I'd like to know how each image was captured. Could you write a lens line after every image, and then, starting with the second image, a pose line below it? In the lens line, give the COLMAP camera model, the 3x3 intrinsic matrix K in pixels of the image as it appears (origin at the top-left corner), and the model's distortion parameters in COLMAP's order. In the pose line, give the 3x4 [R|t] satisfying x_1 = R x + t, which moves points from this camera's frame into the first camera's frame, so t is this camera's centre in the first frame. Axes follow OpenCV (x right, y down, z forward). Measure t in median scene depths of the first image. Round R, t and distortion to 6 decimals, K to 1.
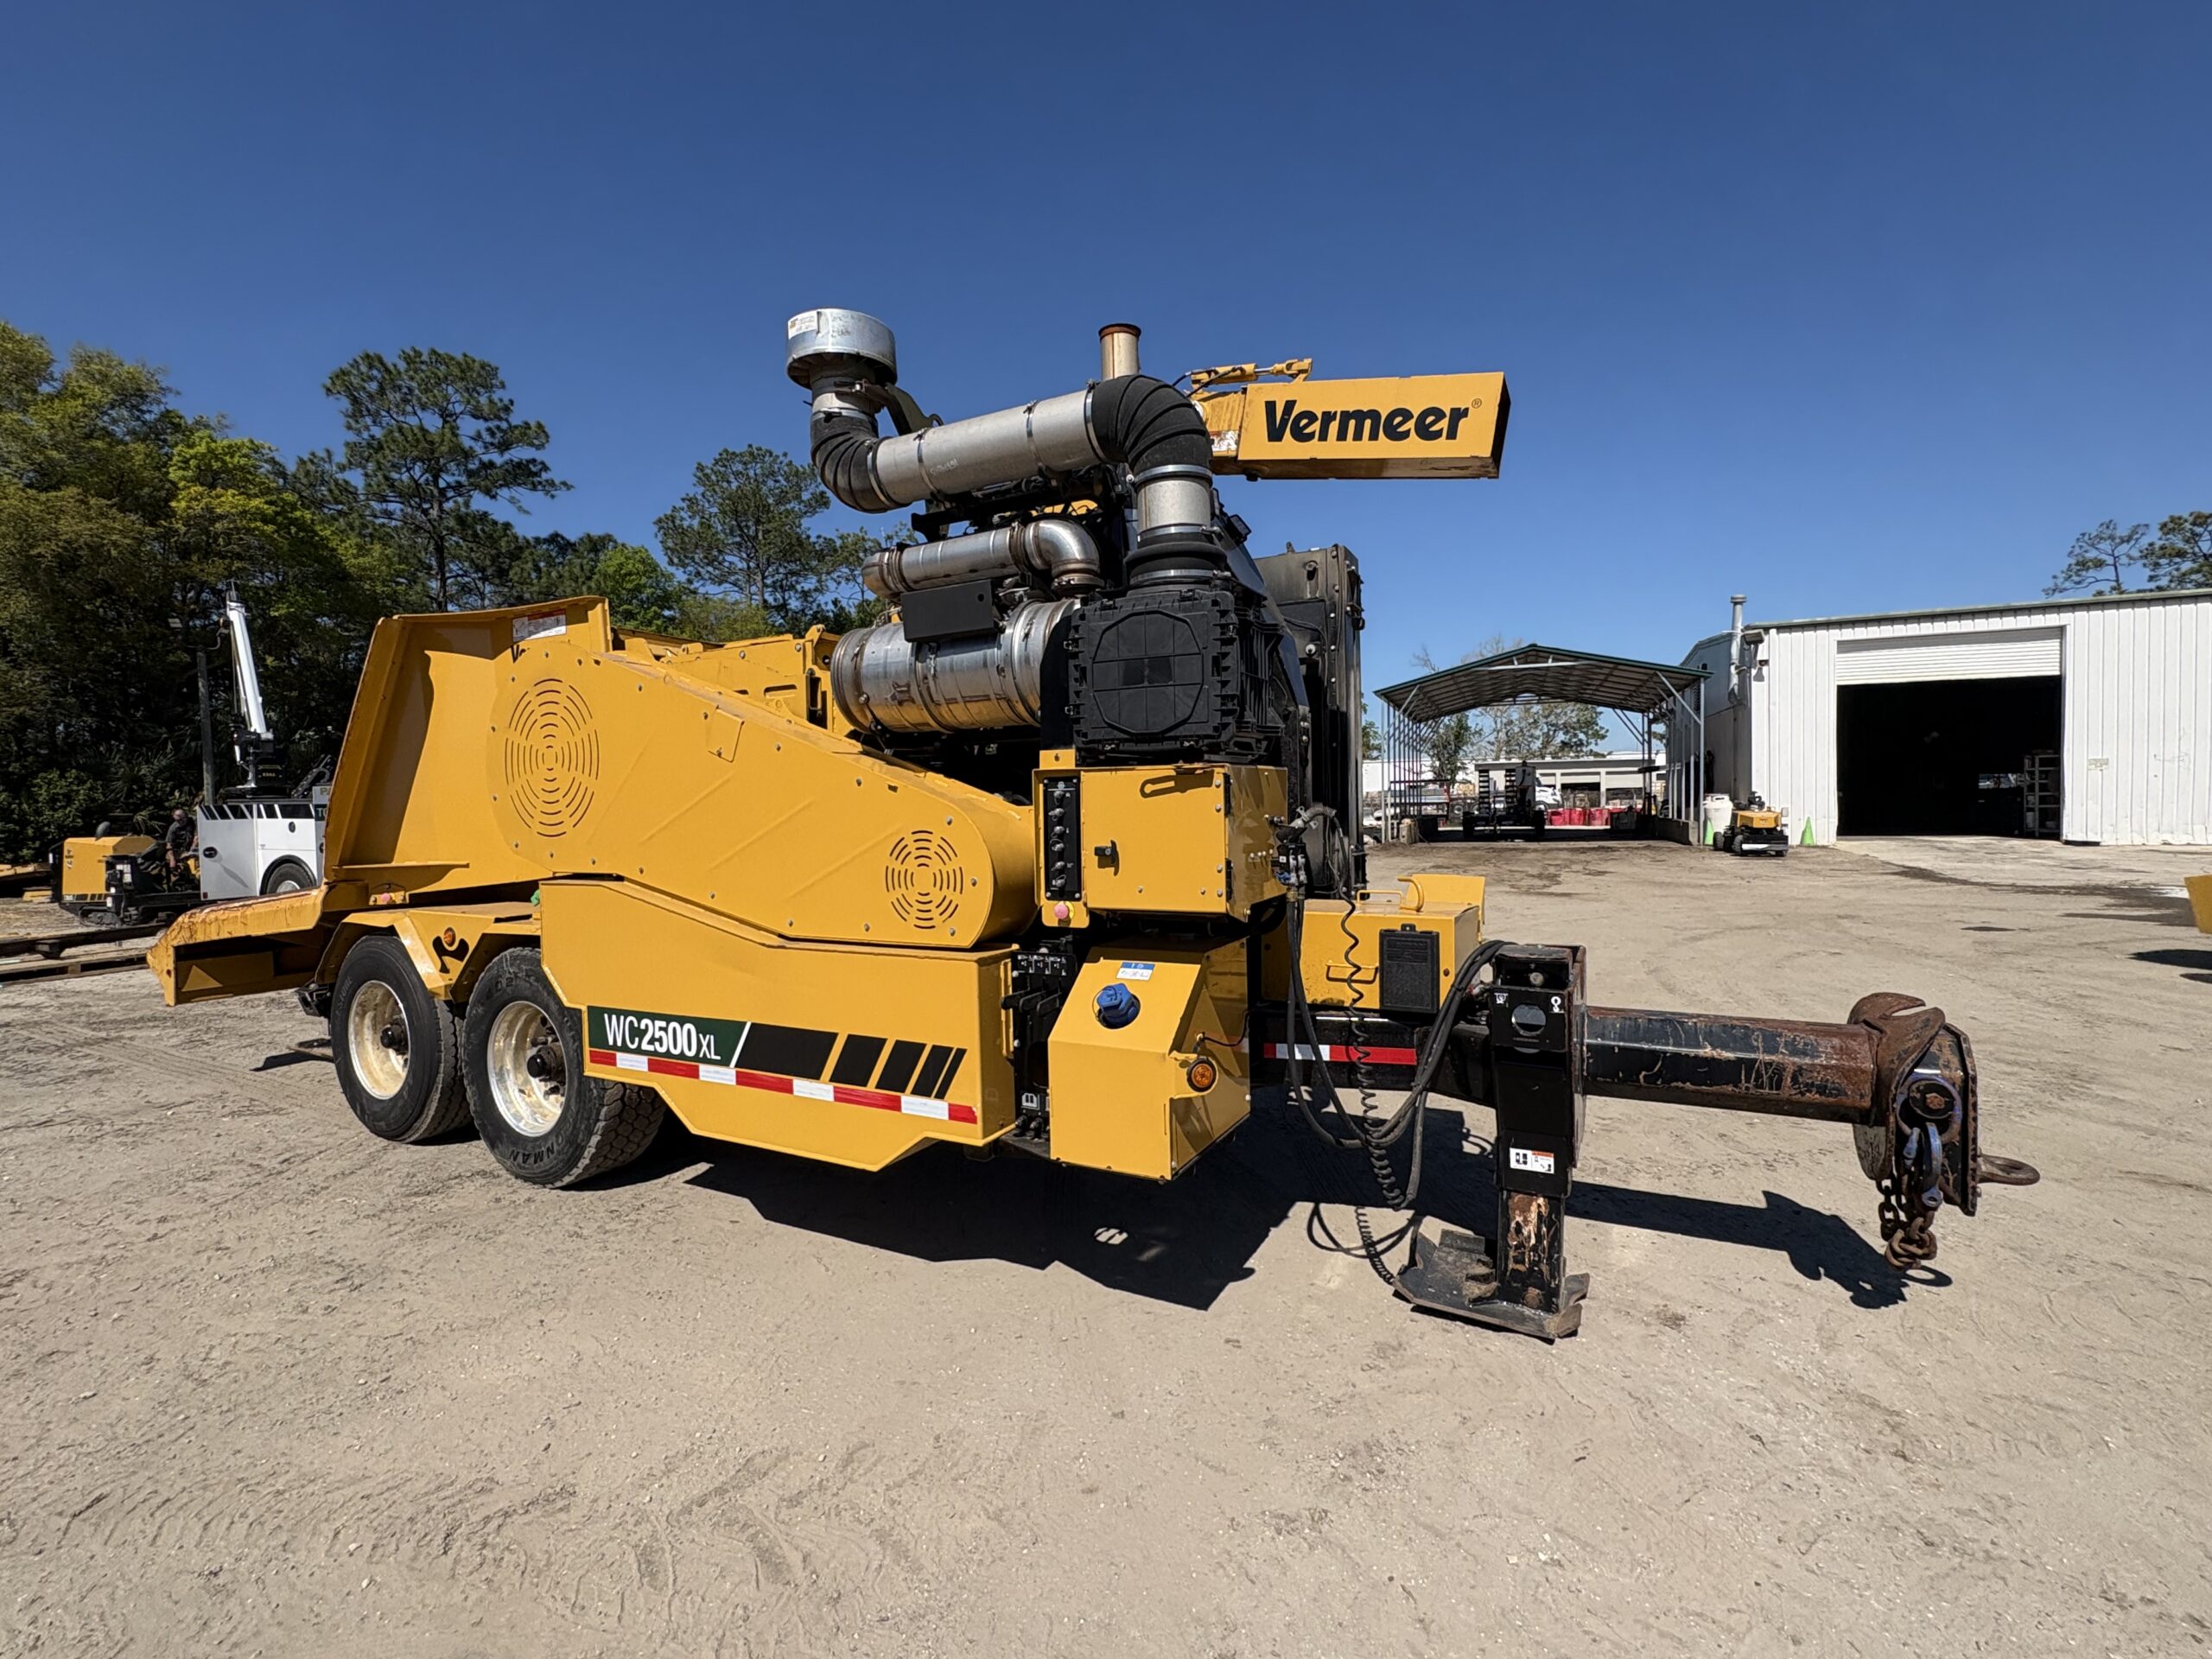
lens RADIAL K [[979.1, 0, 1110.2], [0, 979.1, 826.9], [0, 0, 1]] dist [0.001199, 0.000096]
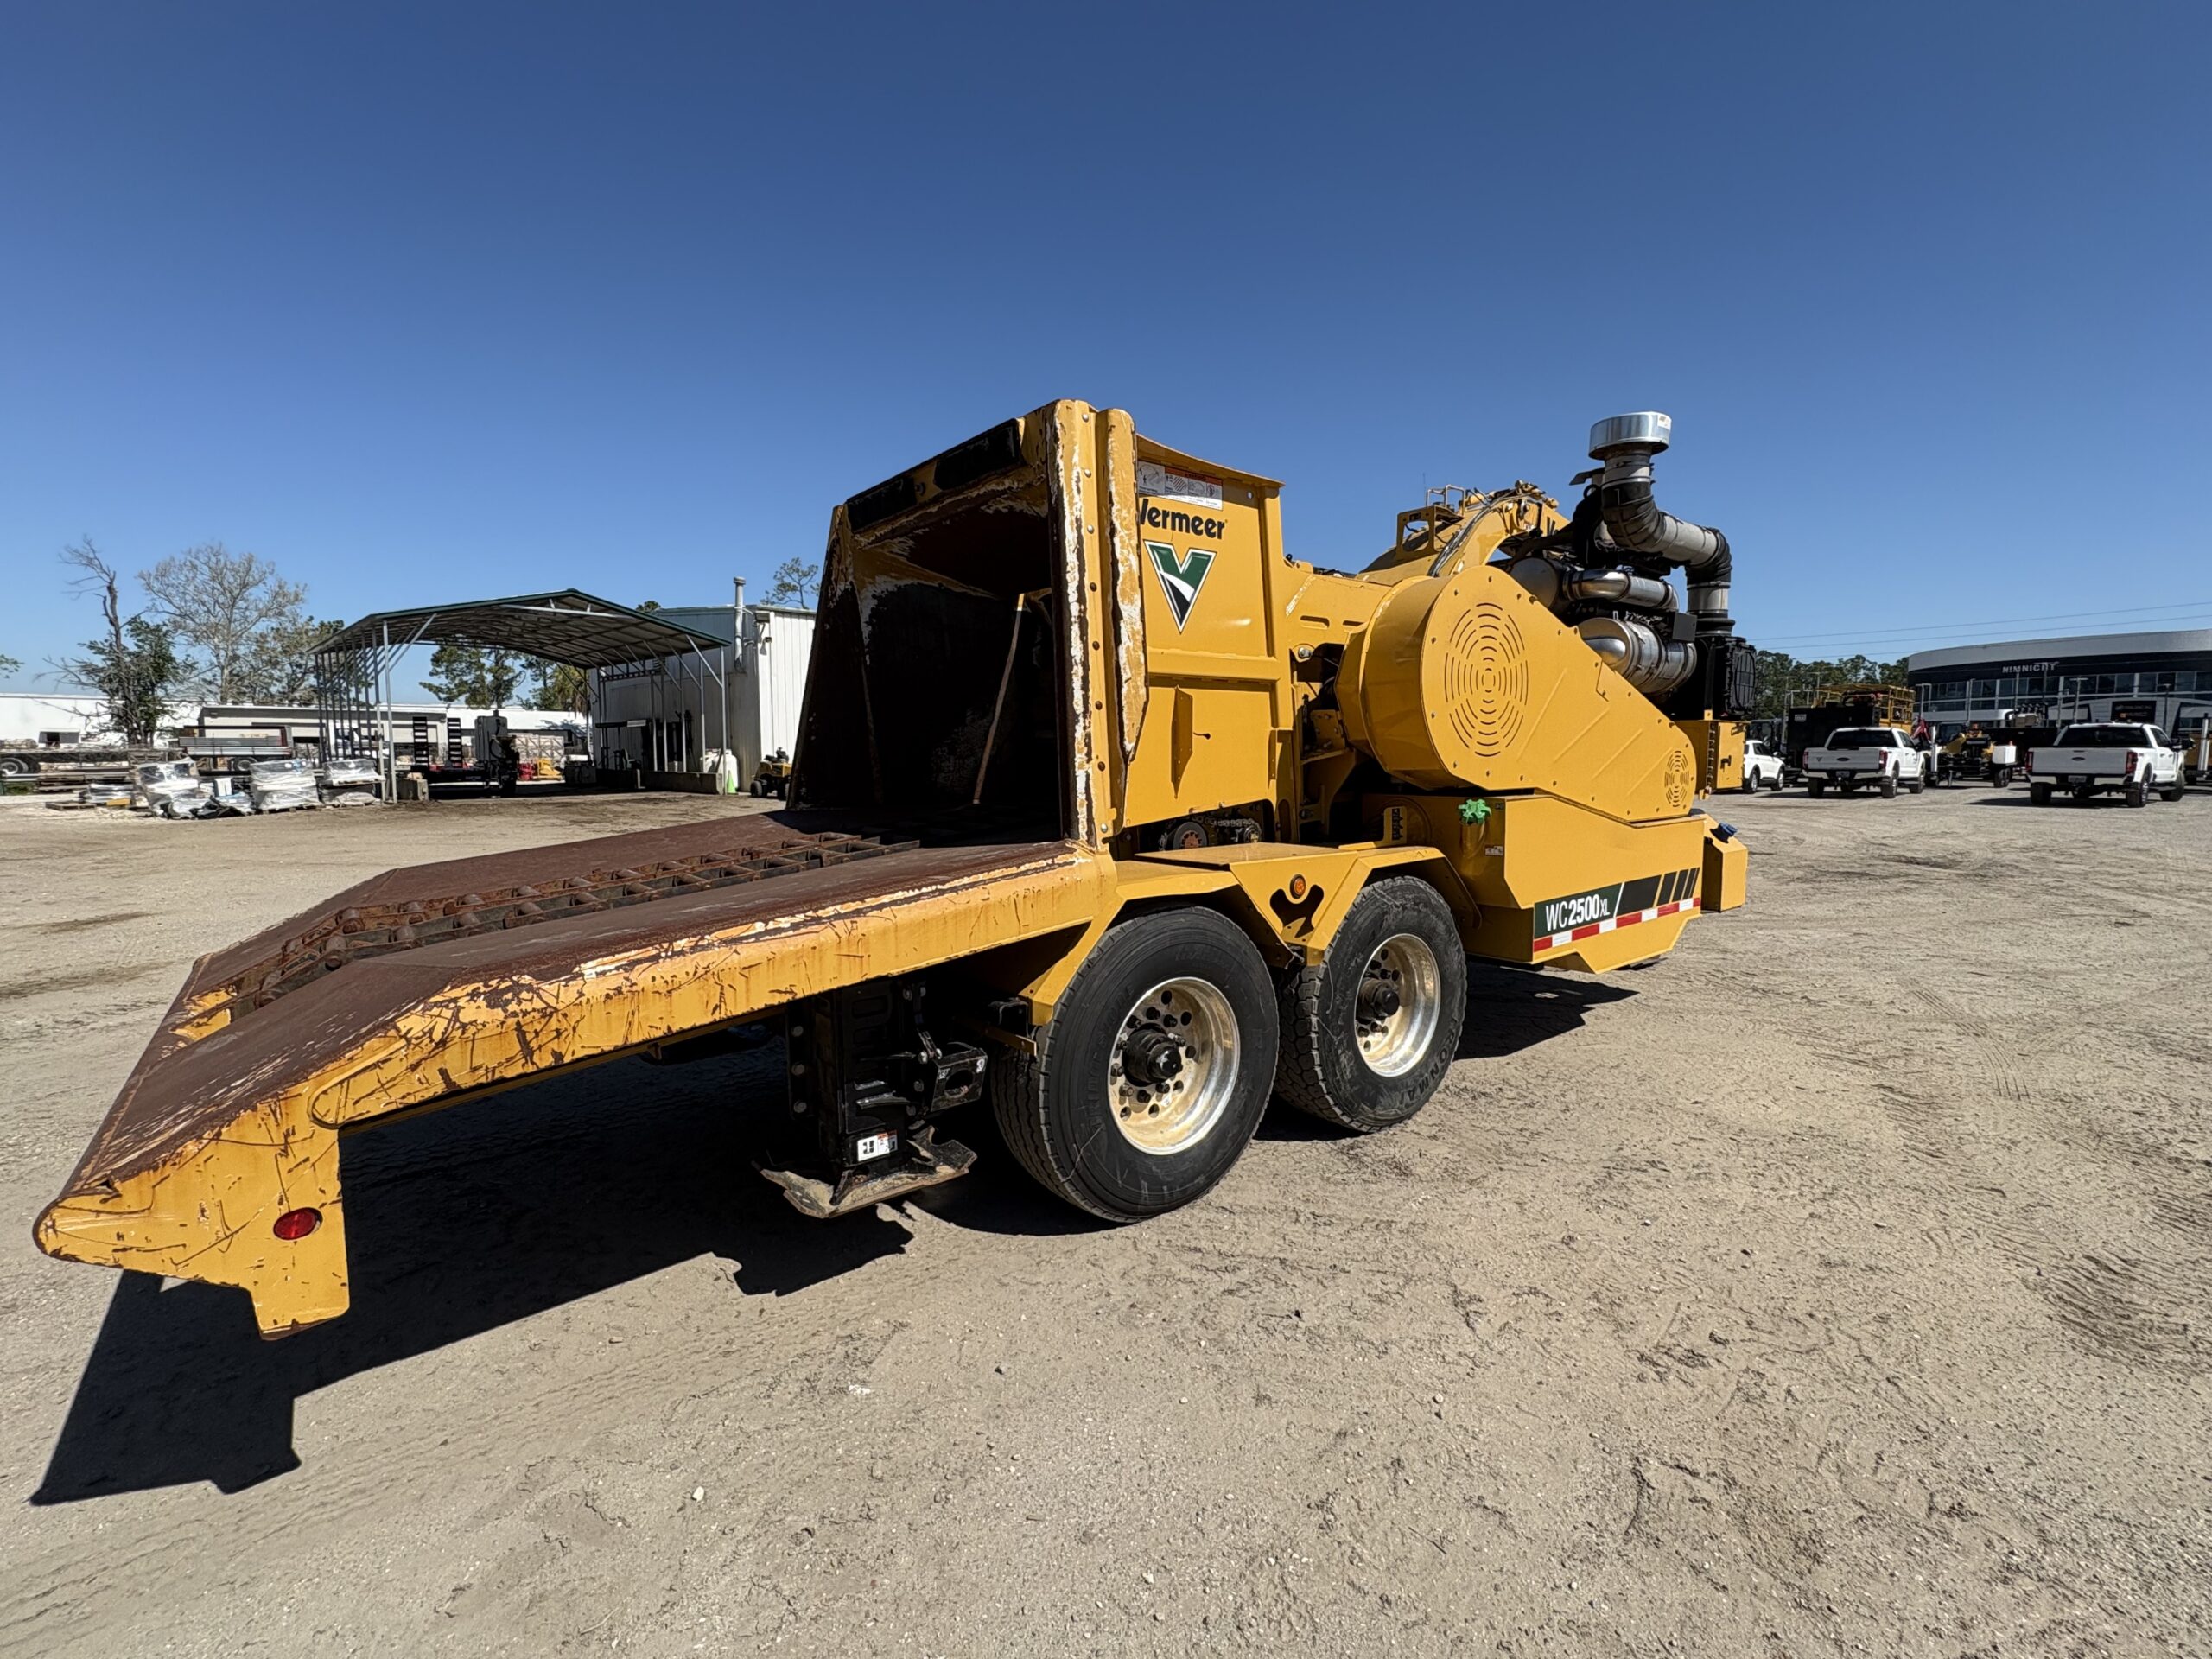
lens RADIAL K [[979.1, 0, 1110.2], [0, 979.1, 826.9], [0, 0, 1]] dist [0.001199, 0.000096]
pose [[0.381196, -0.054966, 0.922859, -2.165661], [0.016792, 0.998478, 0.052534, 0.030106], [-0.924342, -0.004529, 0.381539, 1.246926]]
